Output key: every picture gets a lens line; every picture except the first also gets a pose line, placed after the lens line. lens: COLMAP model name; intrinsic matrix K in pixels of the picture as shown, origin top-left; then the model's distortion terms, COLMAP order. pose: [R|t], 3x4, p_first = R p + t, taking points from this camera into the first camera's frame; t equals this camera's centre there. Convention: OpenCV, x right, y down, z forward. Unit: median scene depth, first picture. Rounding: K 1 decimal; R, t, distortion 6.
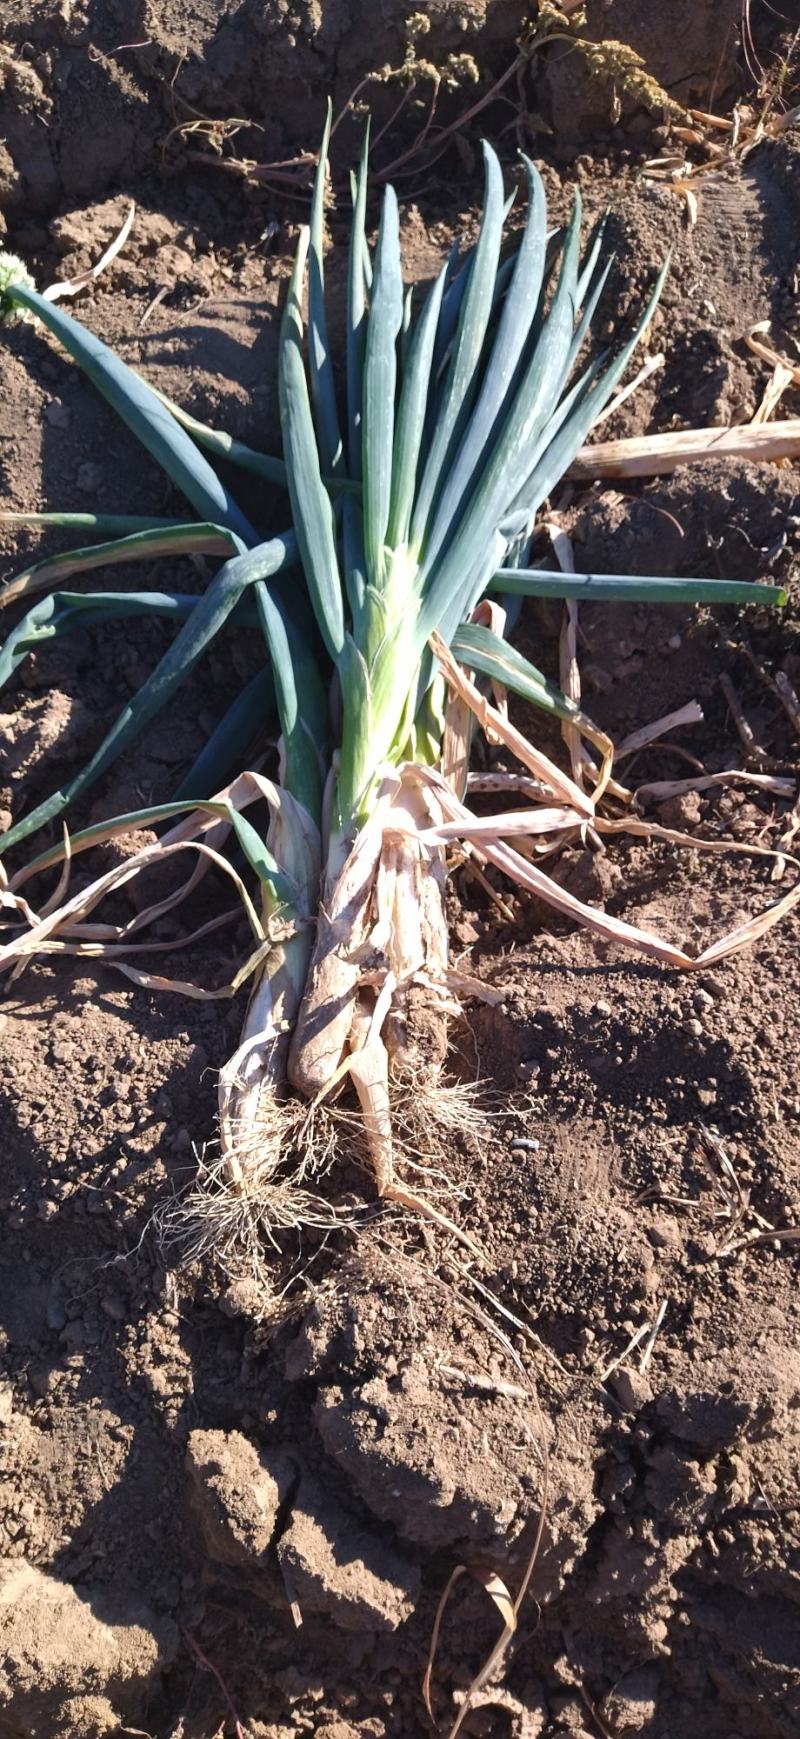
lens RADIAL K [[1405.0, 0, 400.6], [0, 1405.0, 750.8], [0, 0, 1]] dist [0.041218, -0.134386]
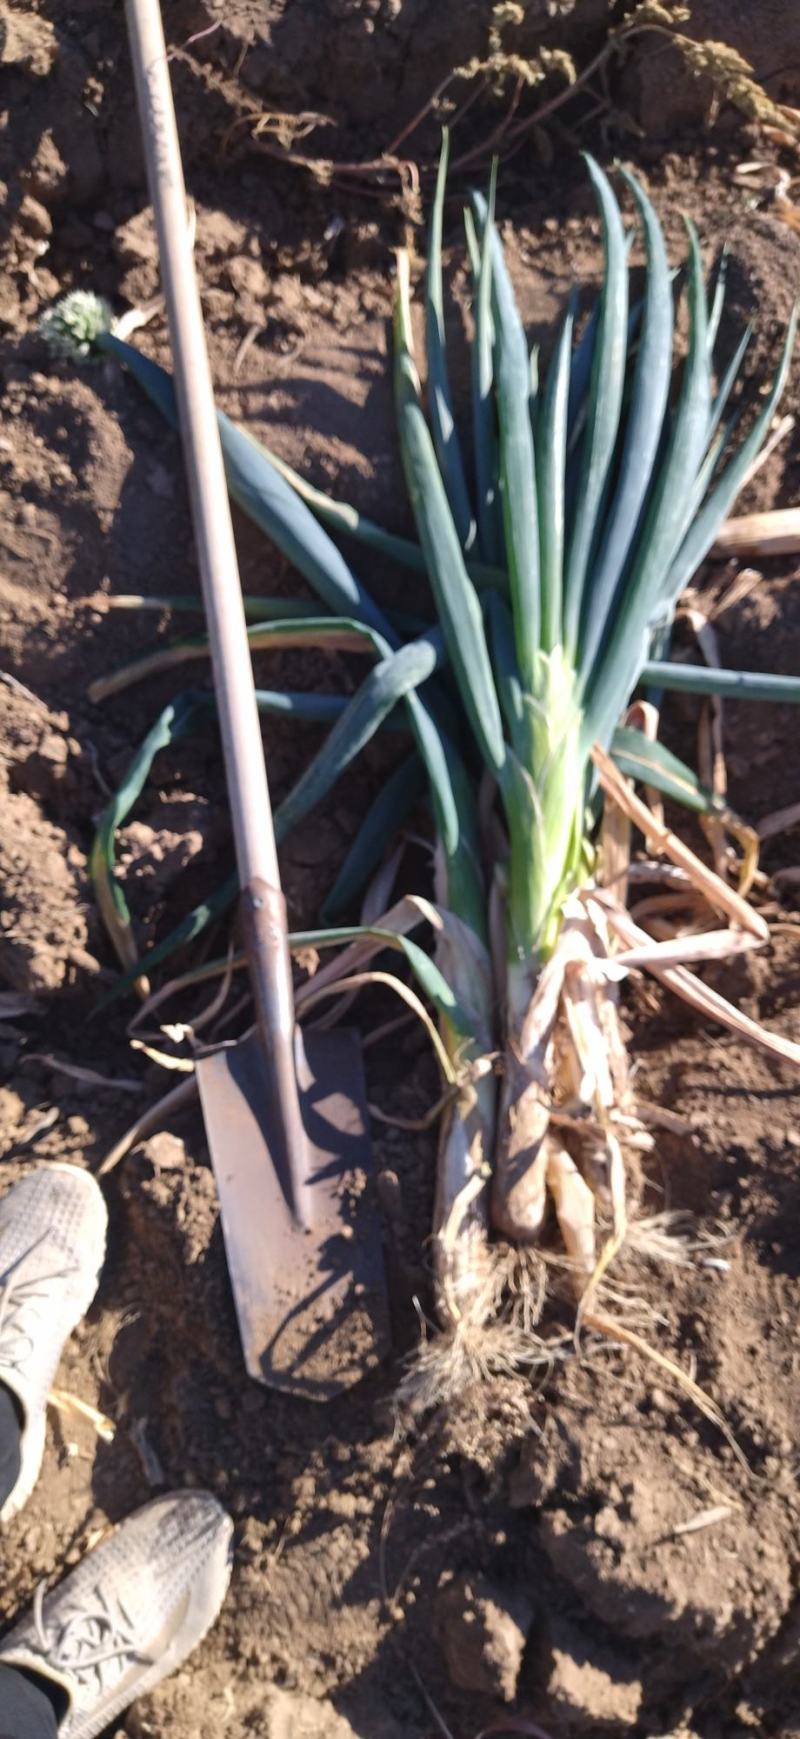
lens RADIAL K [[1405.0, 0, 400.6], [0, 1405.0, 750.8], [0, 0, 1]] dist [0.041218, -0.134386]
pose [[0.994093, -0.027799, 0.104914, -0.209810], [0.012160, 0.989082, 0.146861, -0.220113], [-0.107851, -0.144718, 0.983578, 0.041930]]
